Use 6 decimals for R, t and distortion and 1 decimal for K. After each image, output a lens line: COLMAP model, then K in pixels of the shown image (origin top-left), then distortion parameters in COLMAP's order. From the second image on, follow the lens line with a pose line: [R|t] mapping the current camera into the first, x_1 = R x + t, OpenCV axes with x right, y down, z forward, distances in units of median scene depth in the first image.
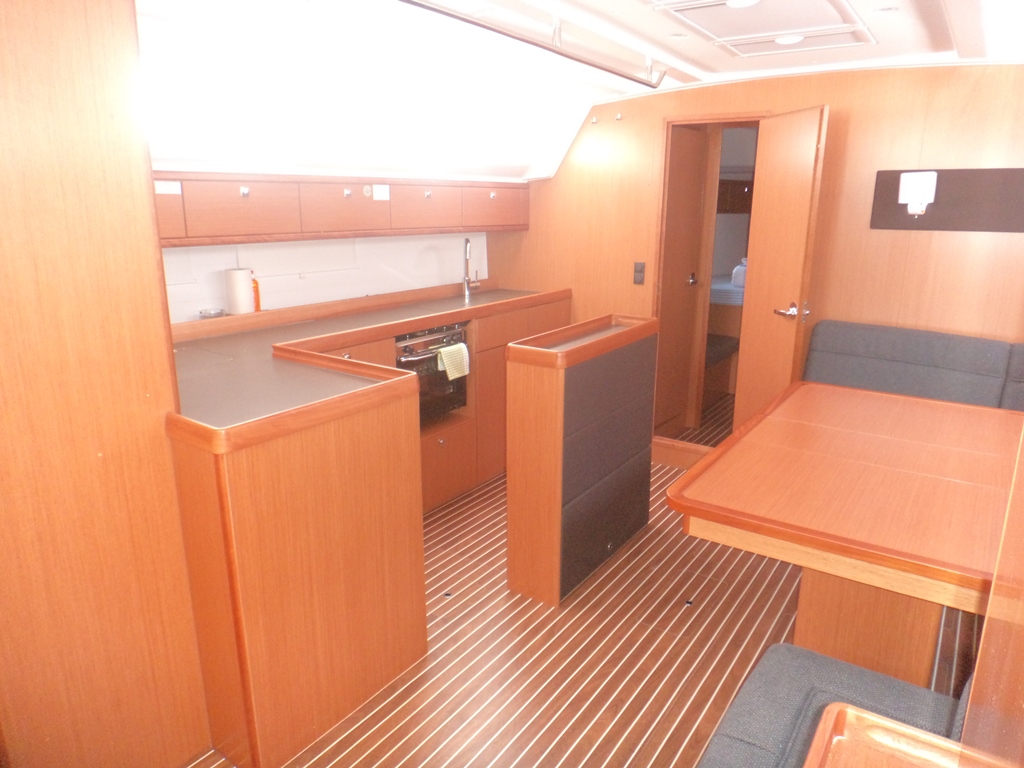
lens RADIAL K [[687.7, 0, 522.6], [0, 687.7, 382.9], [0, 0, 1]] dist [-0.021783, -0.004242]
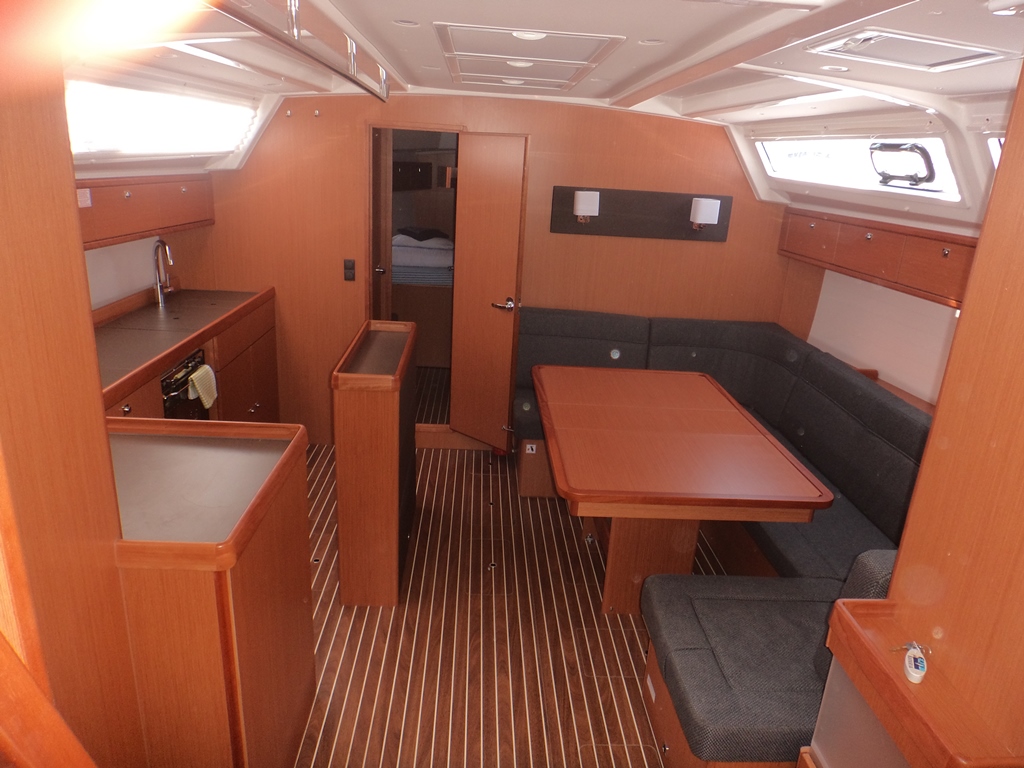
lens RADIAL K [[687.7, 0, 522.6], [0, 687.7, 382.9], [0, 0, 1]] dist [-0.021783, -0.004242]
pose [[0.790509, -0.144038, 0.595271, -0.314686], [0.096420, 0.989100, 0.111290, -0.099057], [-0.604813, -0.030580, 0.795780, 0.026912]]
